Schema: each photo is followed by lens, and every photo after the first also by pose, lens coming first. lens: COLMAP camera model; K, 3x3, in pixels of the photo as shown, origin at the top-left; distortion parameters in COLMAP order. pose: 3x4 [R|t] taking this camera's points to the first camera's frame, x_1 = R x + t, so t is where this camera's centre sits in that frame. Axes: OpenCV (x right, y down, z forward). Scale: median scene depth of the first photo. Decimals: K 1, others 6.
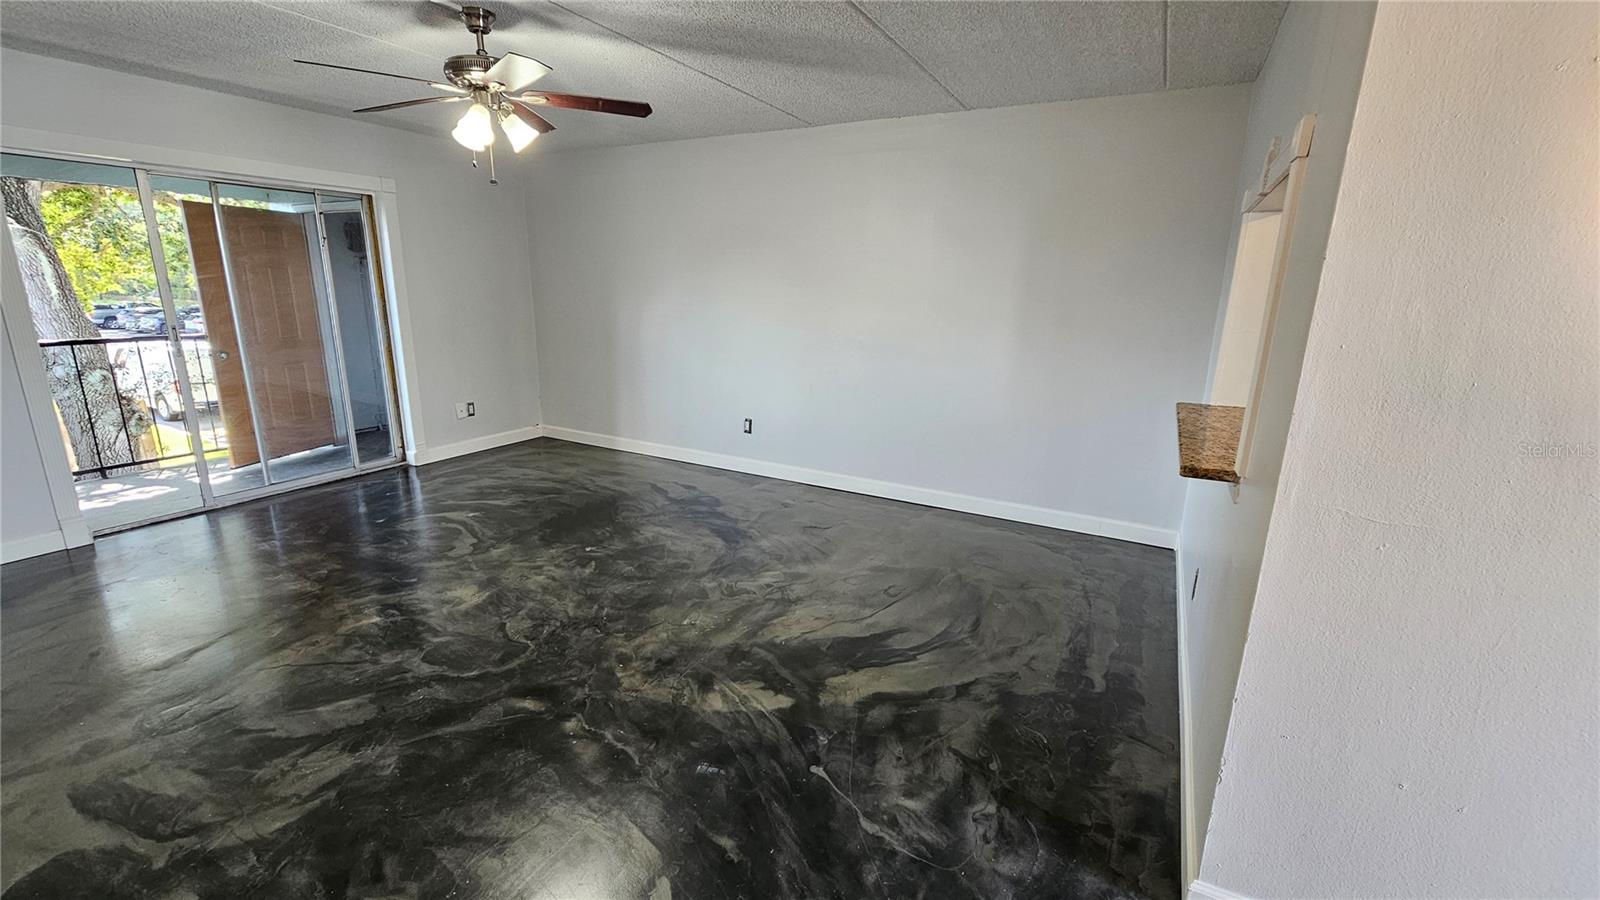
lens RADIAL K [[651.9, 0, 798.5], [0, 651.9, 441.0], [0, 0, 1]] dist [-0.000569, 0.001146]
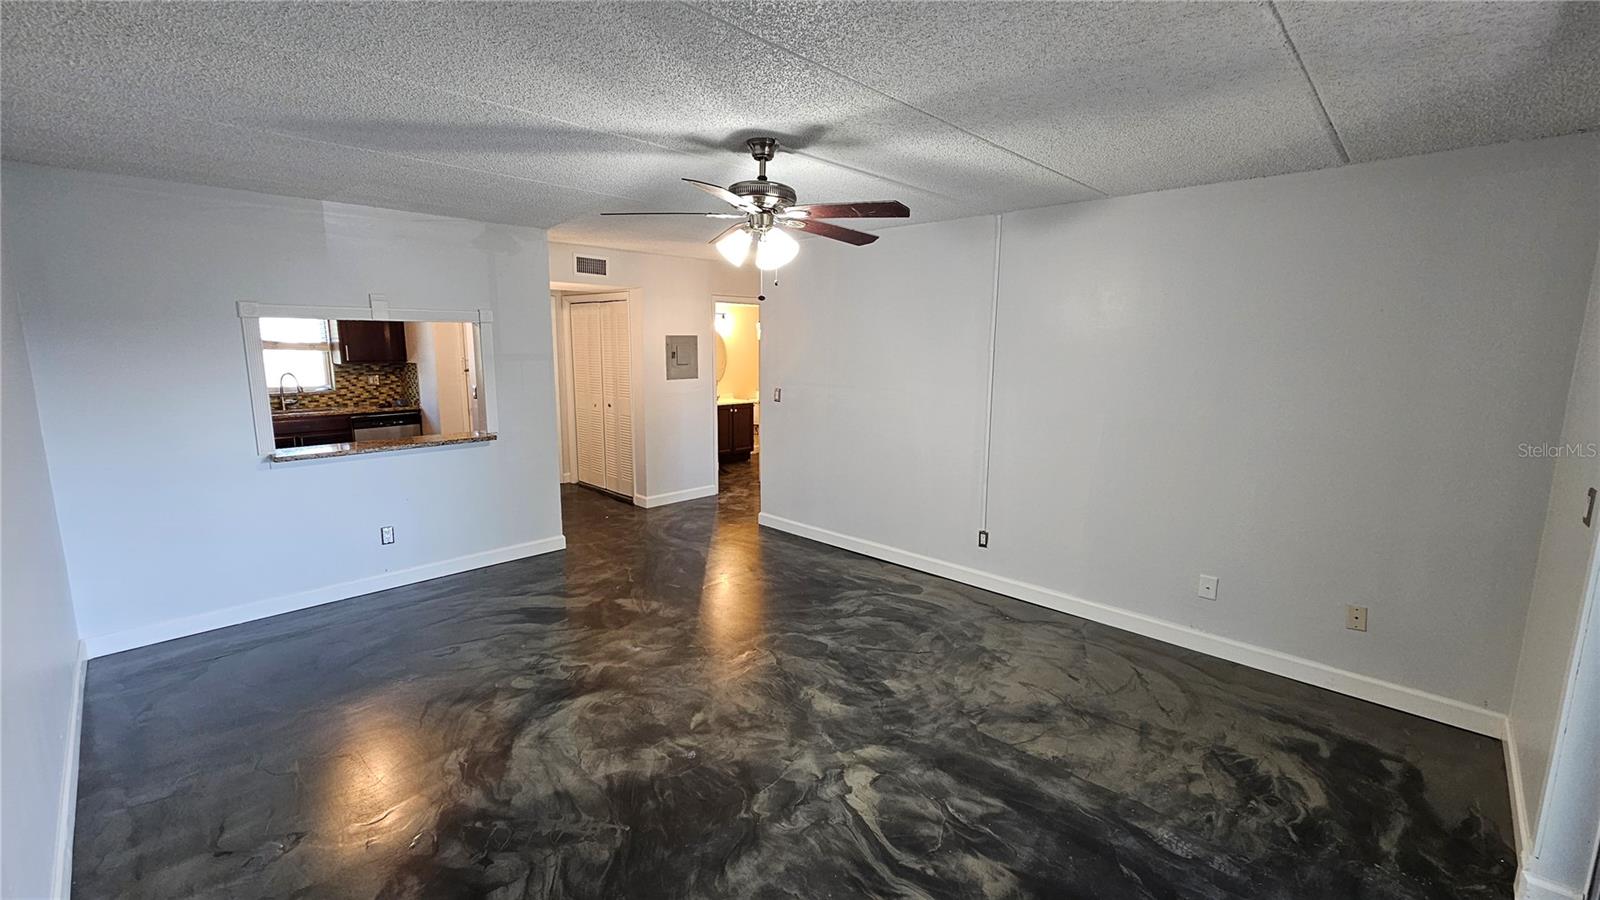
lens RADIAL K [[651.9, 0, 798.5], [0, 651.9, 441.0], [0, 0, 1]] dist [-0.000569, 0.001146]
pose [[-0.962697, -0.066145, 0.262371, -0.908253], [0.039013, 0.925597, 0.376496, -0.641983], [-0.267753, 0.372688, -0.888489, 2.227854]]
